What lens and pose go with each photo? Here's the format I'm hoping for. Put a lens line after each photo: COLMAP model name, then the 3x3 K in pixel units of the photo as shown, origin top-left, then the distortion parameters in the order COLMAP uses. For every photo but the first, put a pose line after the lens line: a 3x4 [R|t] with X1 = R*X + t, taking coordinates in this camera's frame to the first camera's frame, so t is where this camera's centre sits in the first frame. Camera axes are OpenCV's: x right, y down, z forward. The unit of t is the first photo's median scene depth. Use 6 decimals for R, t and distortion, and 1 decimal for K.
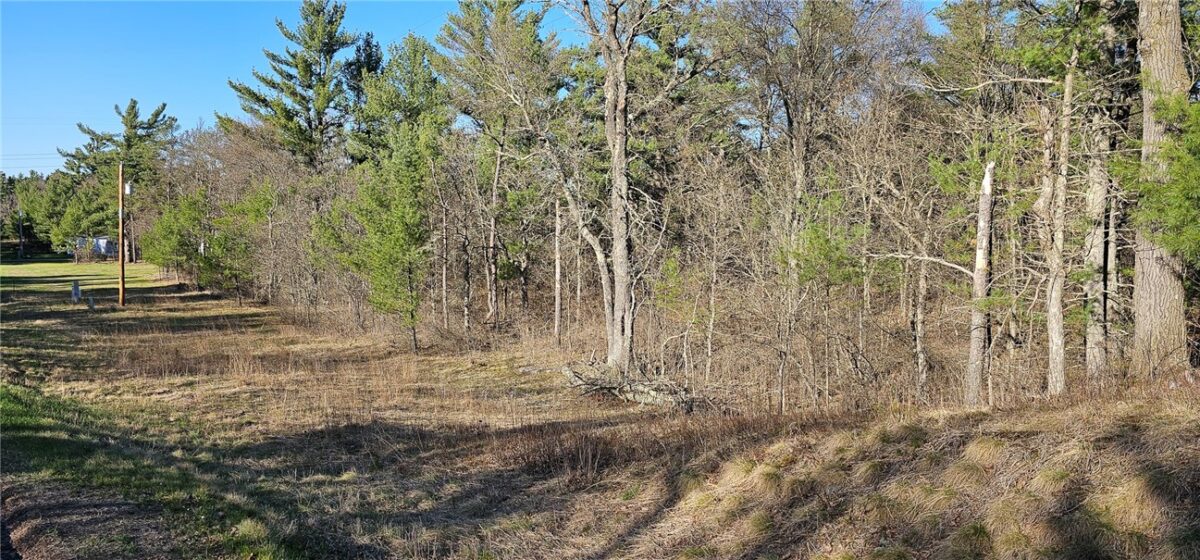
lens RADIAL K [[786.7, 0, 611.3], [0, 786.7, 276.6], [0, 0, 1]] dist [0.051142, -0.026677]
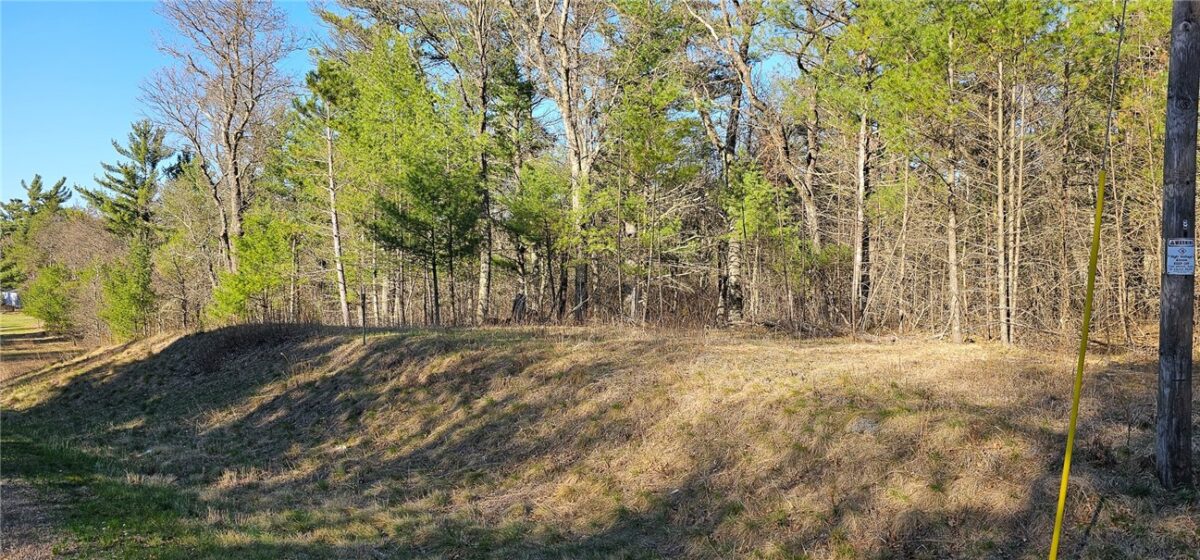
lens RADIAL K [[786.7, 0, 596.7], [0, 786.7, 274.5], [0, 0, 1]] dist [0.051142, -0.026677]
pose [[0.999179, -0.016209, 0.037120, 0.337582], [0.018019, 0.998639, -0.048953, -0.002843], [-0.036276, 0.049582, 0.998111, -0.380842]]
